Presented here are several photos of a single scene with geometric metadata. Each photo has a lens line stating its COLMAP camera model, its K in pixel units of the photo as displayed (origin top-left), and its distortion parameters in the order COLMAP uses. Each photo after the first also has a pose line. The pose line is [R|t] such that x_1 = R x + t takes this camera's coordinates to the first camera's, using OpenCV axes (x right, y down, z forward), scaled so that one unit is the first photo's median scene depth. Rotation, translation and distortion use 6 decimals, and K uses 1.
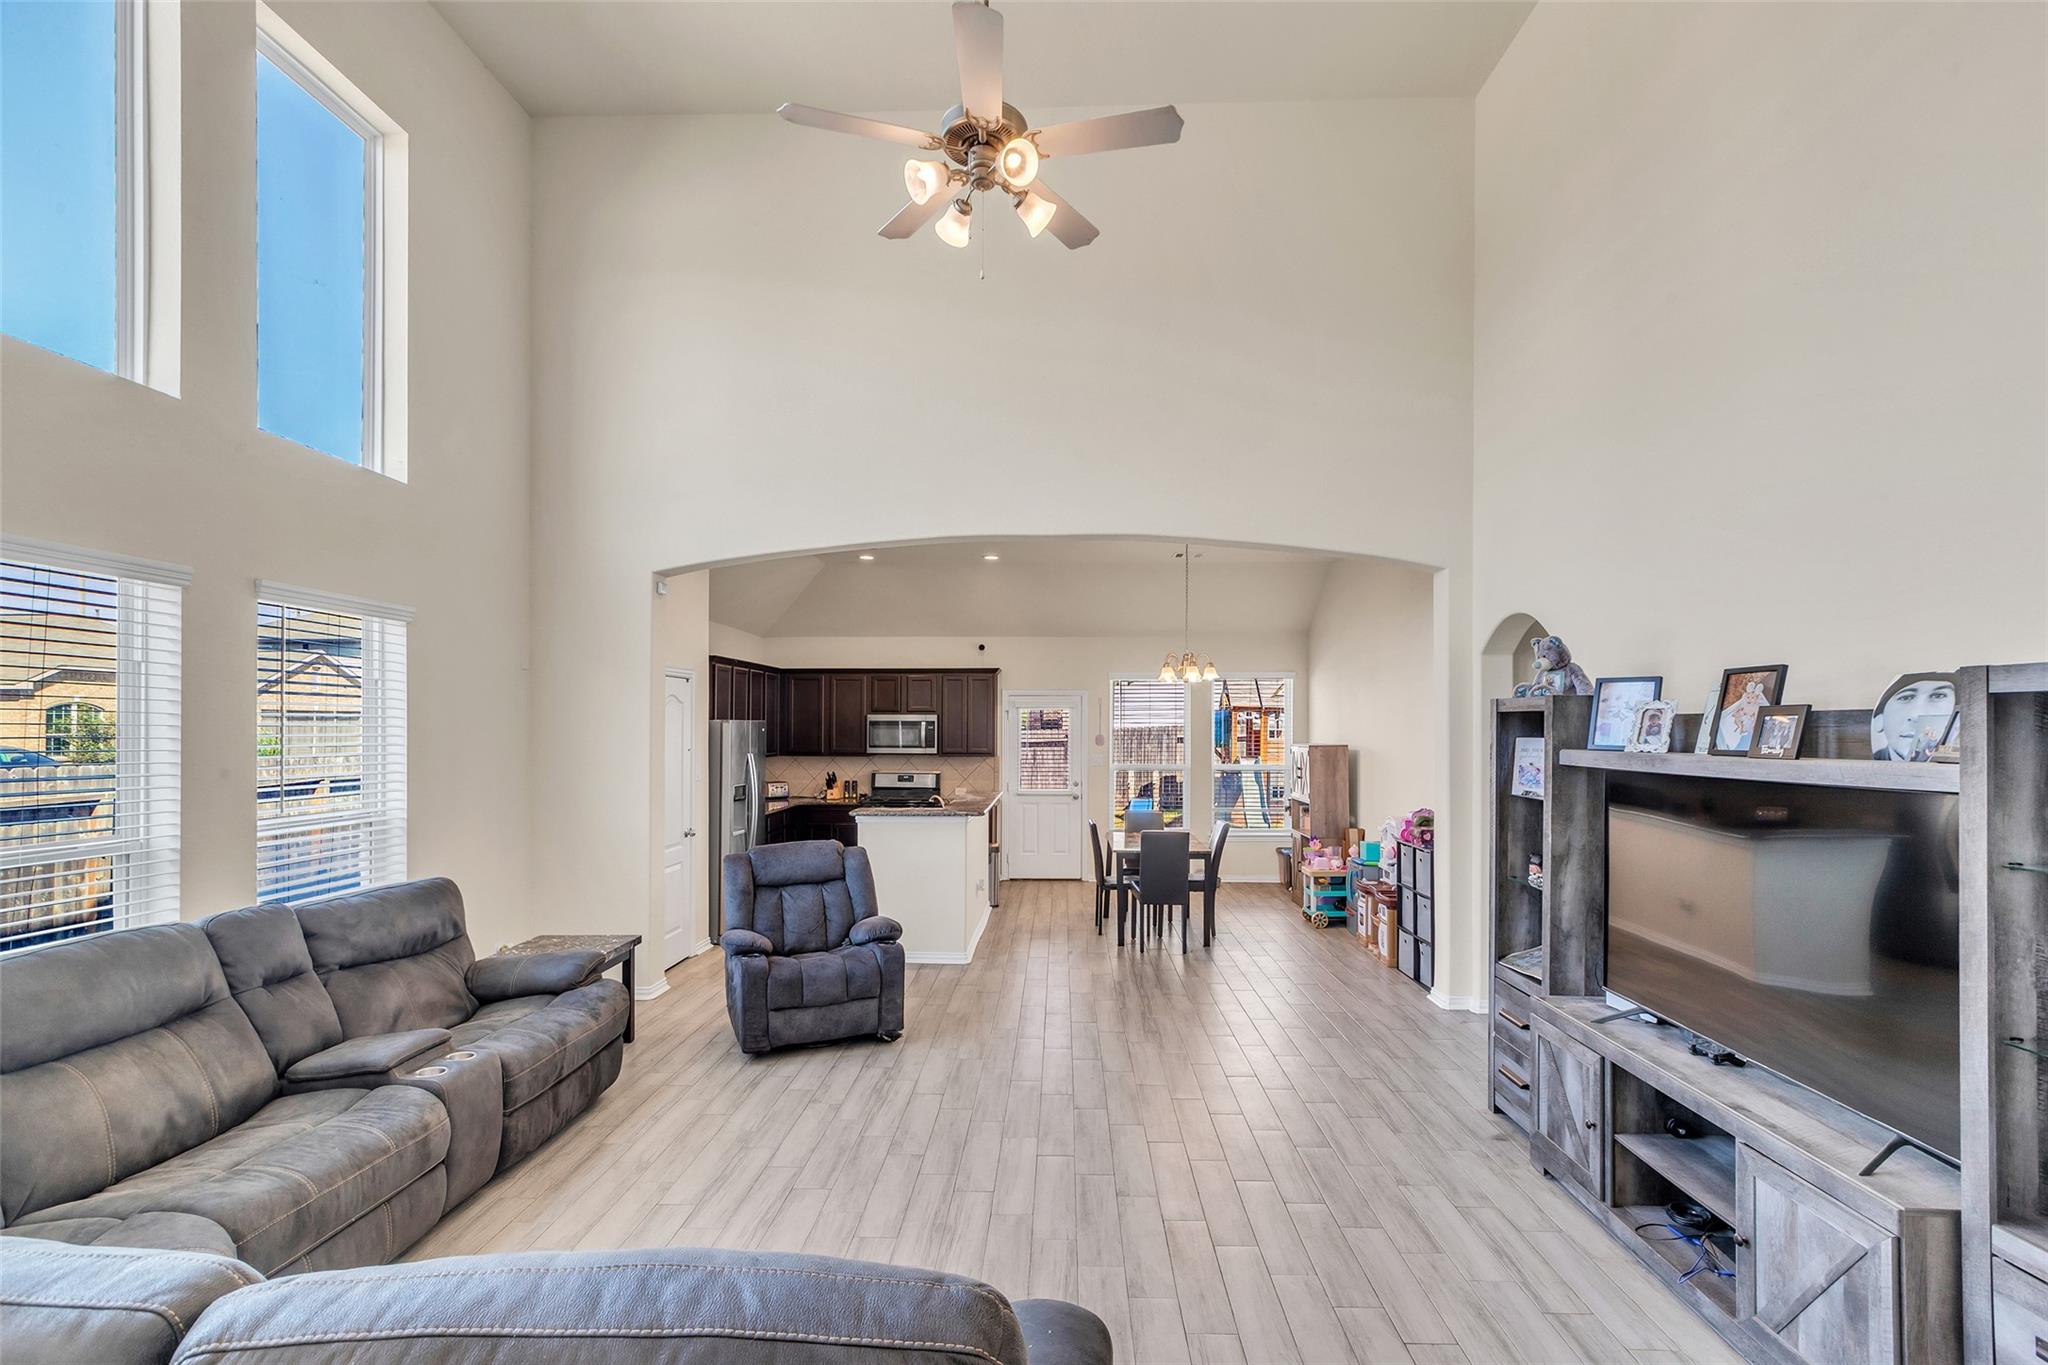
lens RADIAL K [[945.0, 0, 1006.1], [0, 945.0, 722.3], [0, 0, 1]] dist [0.000210, -0.000695]
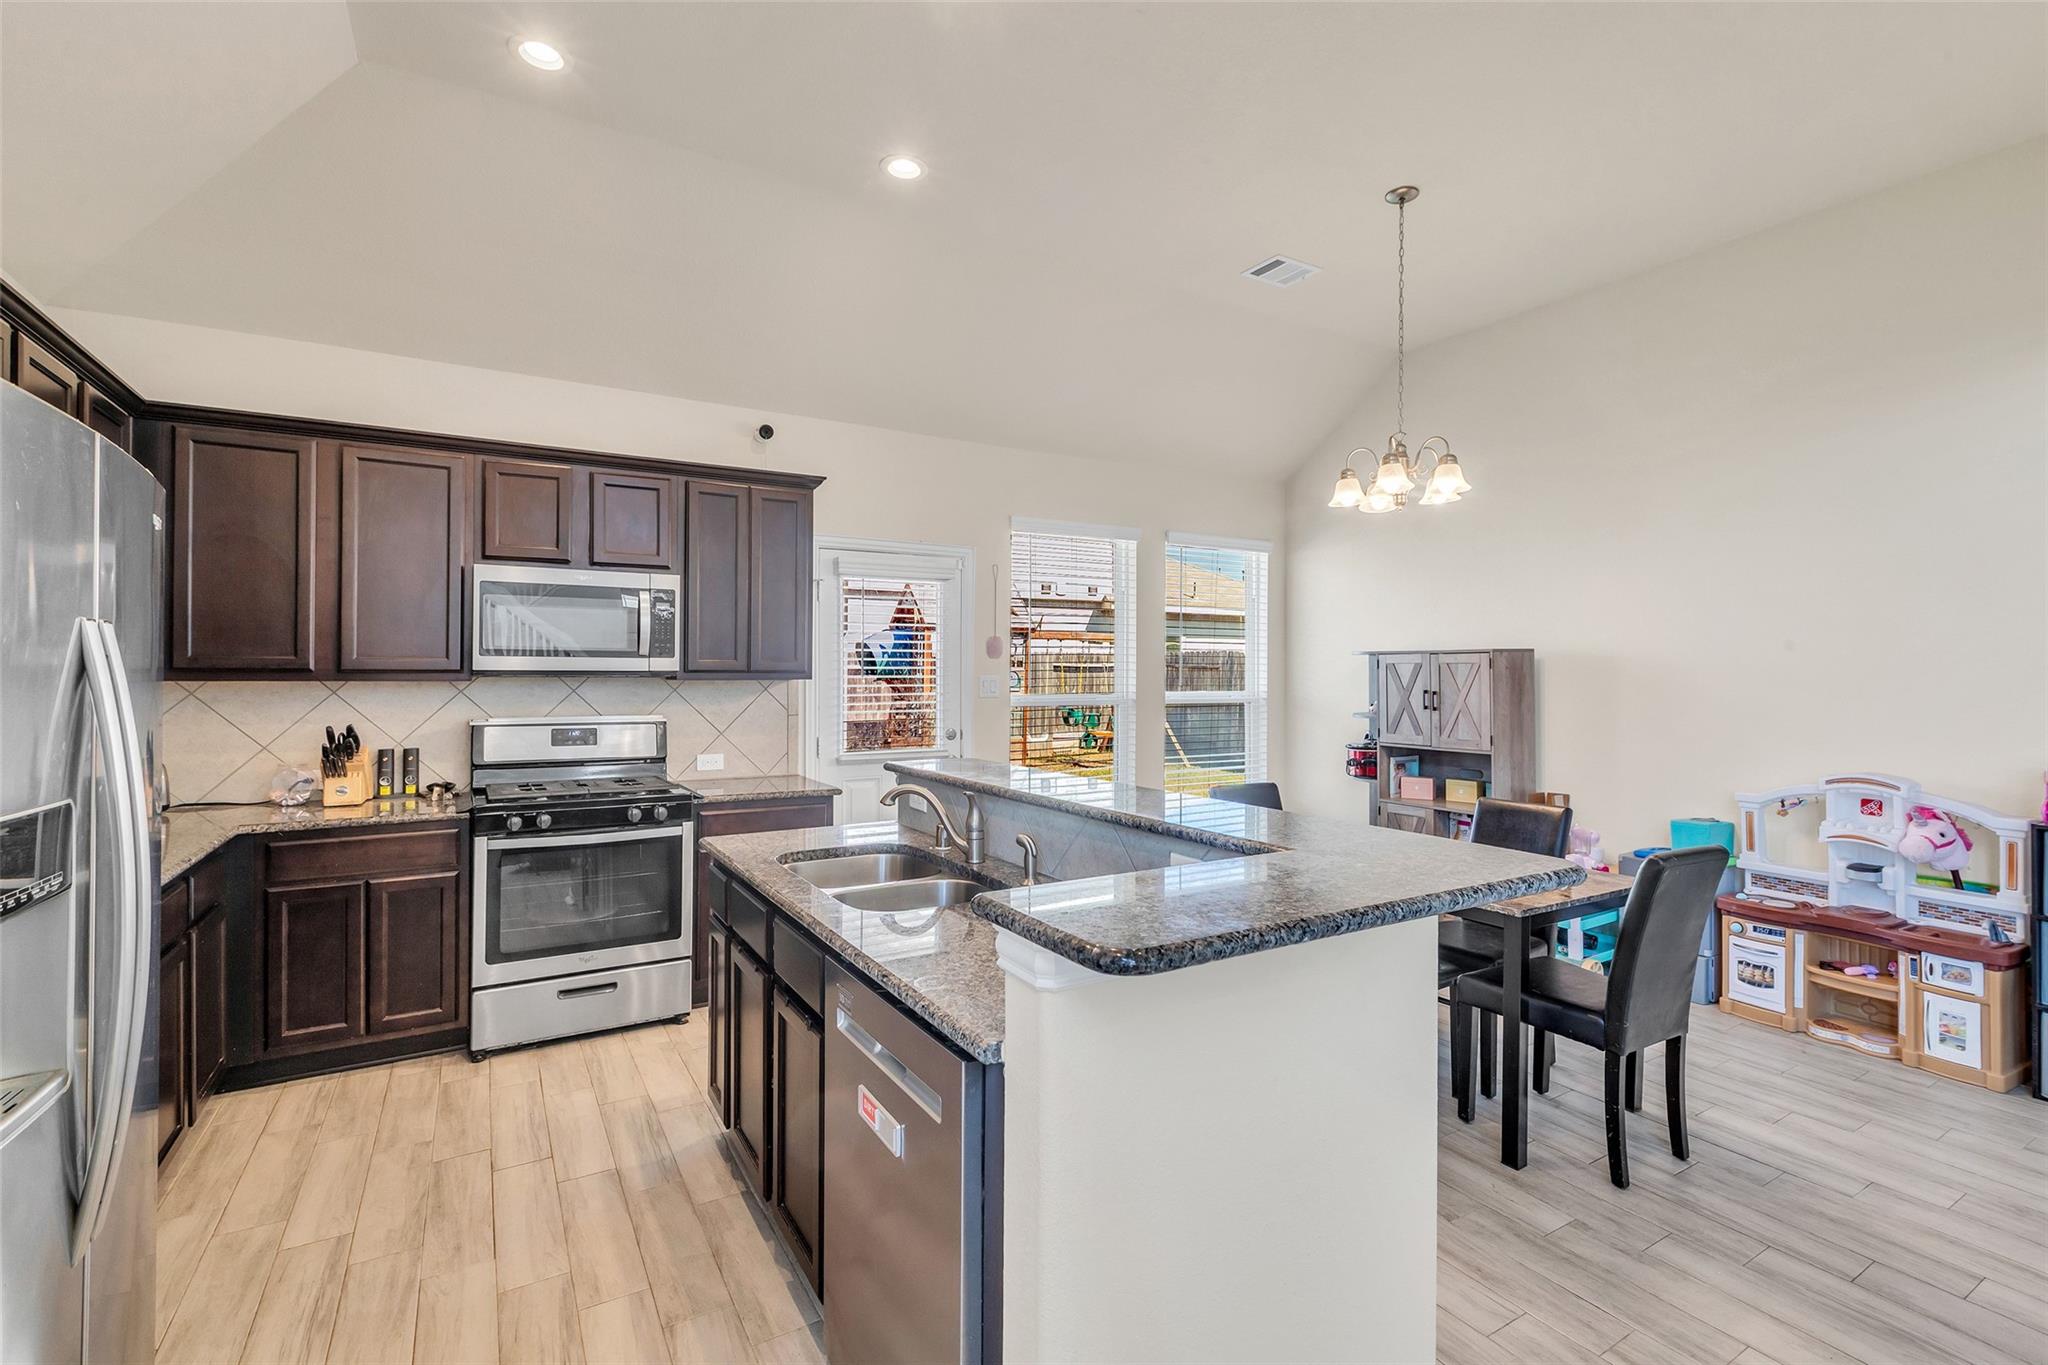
lens RADIAL K [[945.0, 0, 1042.1], [0, 945.0, 662.5], [0, 0, 1]] dist [0.000210, -0.000695]
pose [[0.821091, 0.007745, 0.570745, -0.178081], [-0.004907, 0.999967, -0.006511, 0.031719], [-0.570776, 0.002545, 0.821102, 0.591805]]
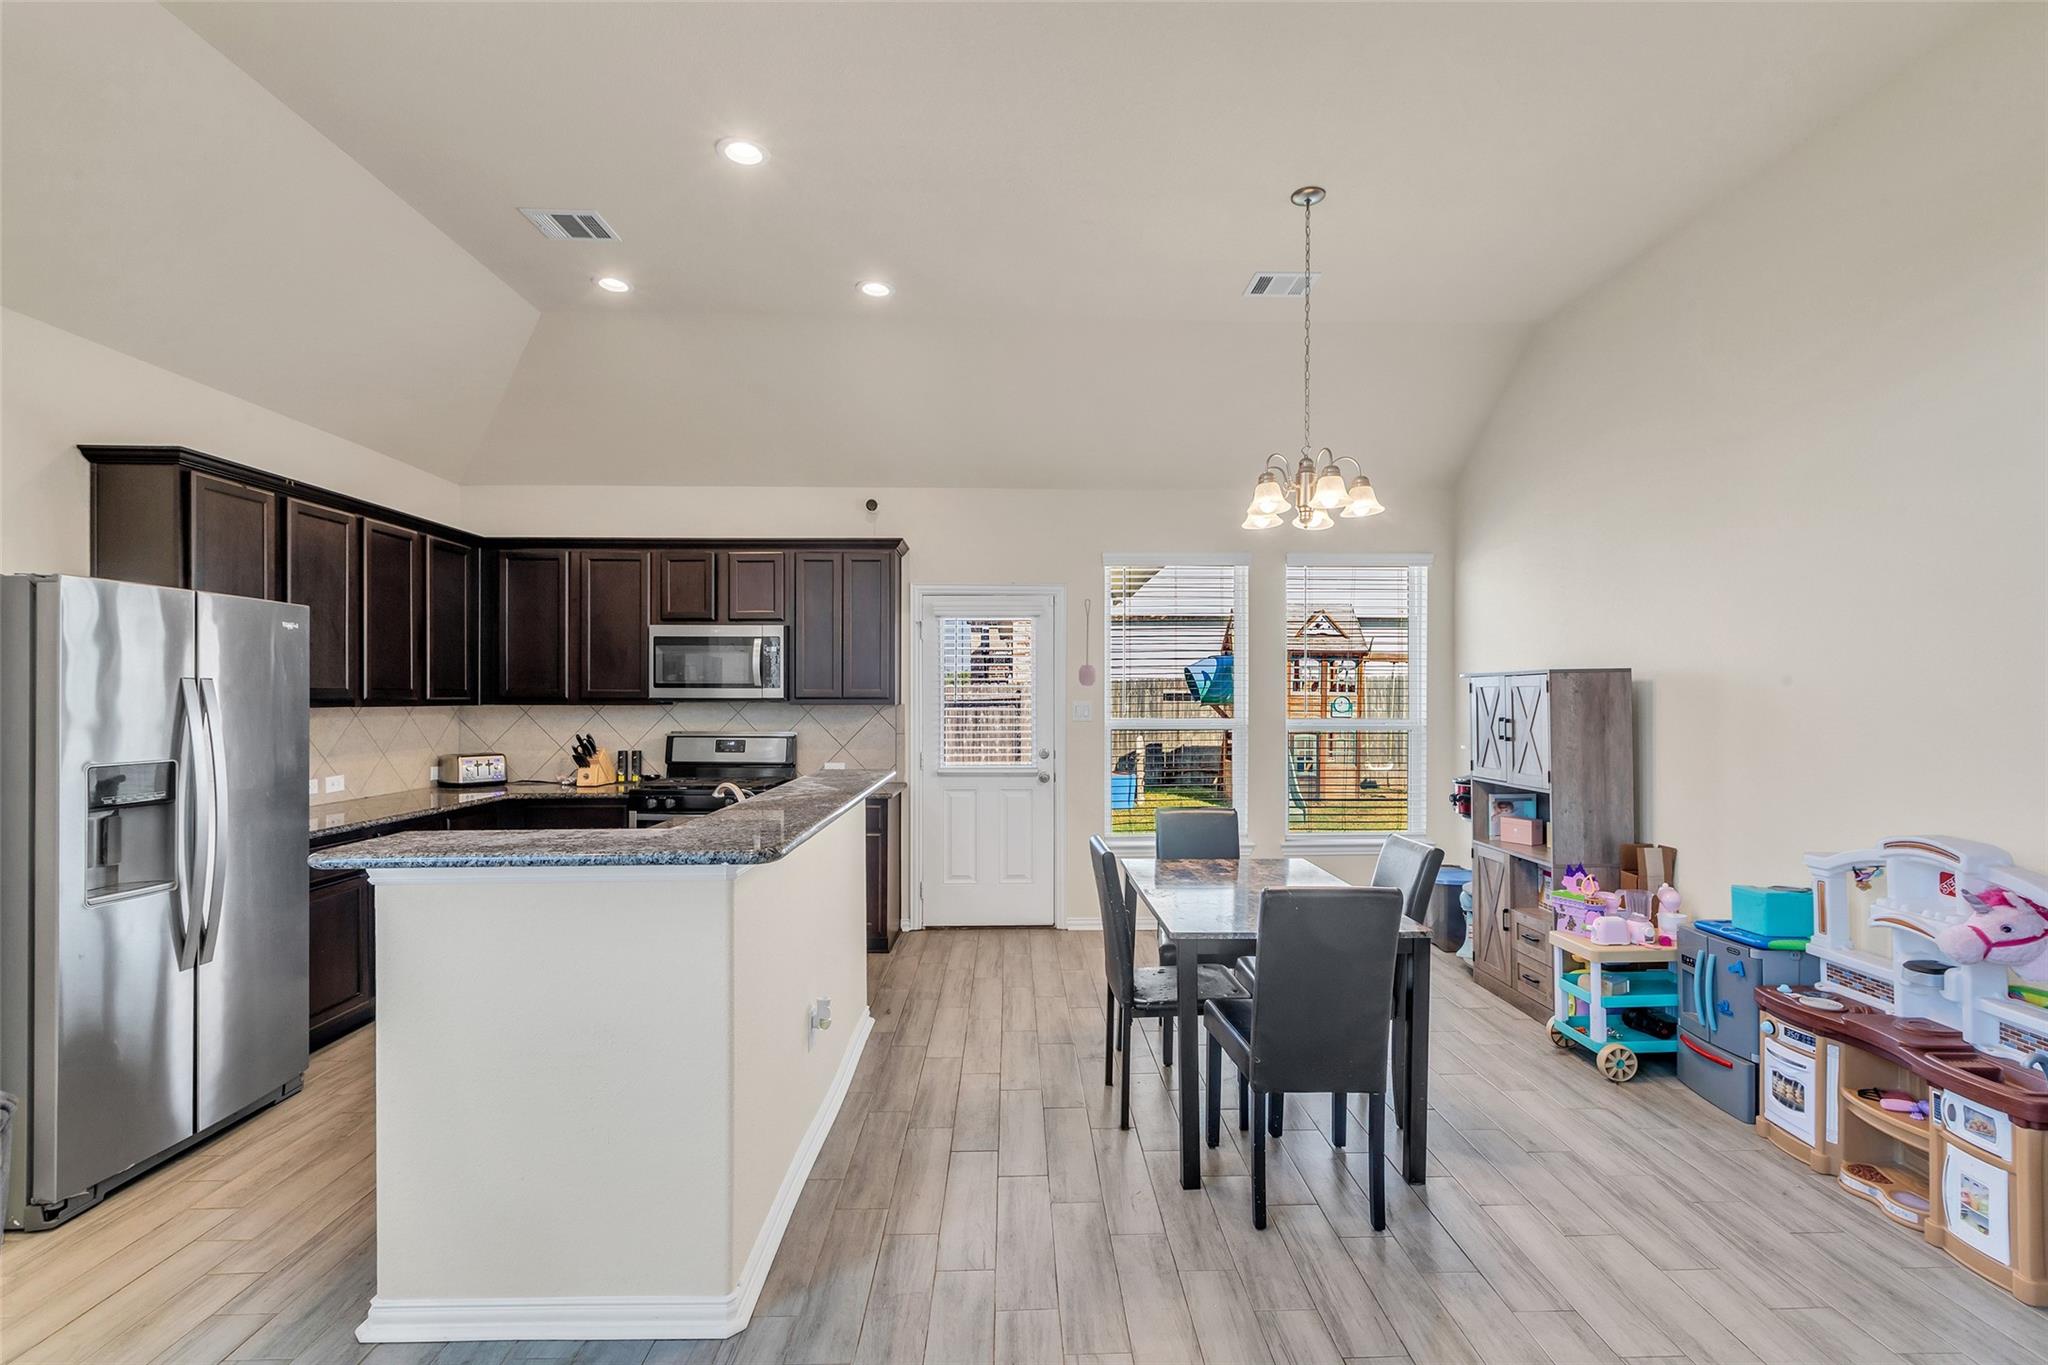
lens RADIAL K [[945.0, 0, 1024.0], [0, 945.0, 698.4], [0, 0, 1]] dist [0.000210, -0.000695]
pose [[0.997118, -0.001125, 0.075856, 0.020824], [0.000693, 0.999983, 0.005726, 0.030659], [-0.075861, -0.005657, 0.997102, 0.468241]]
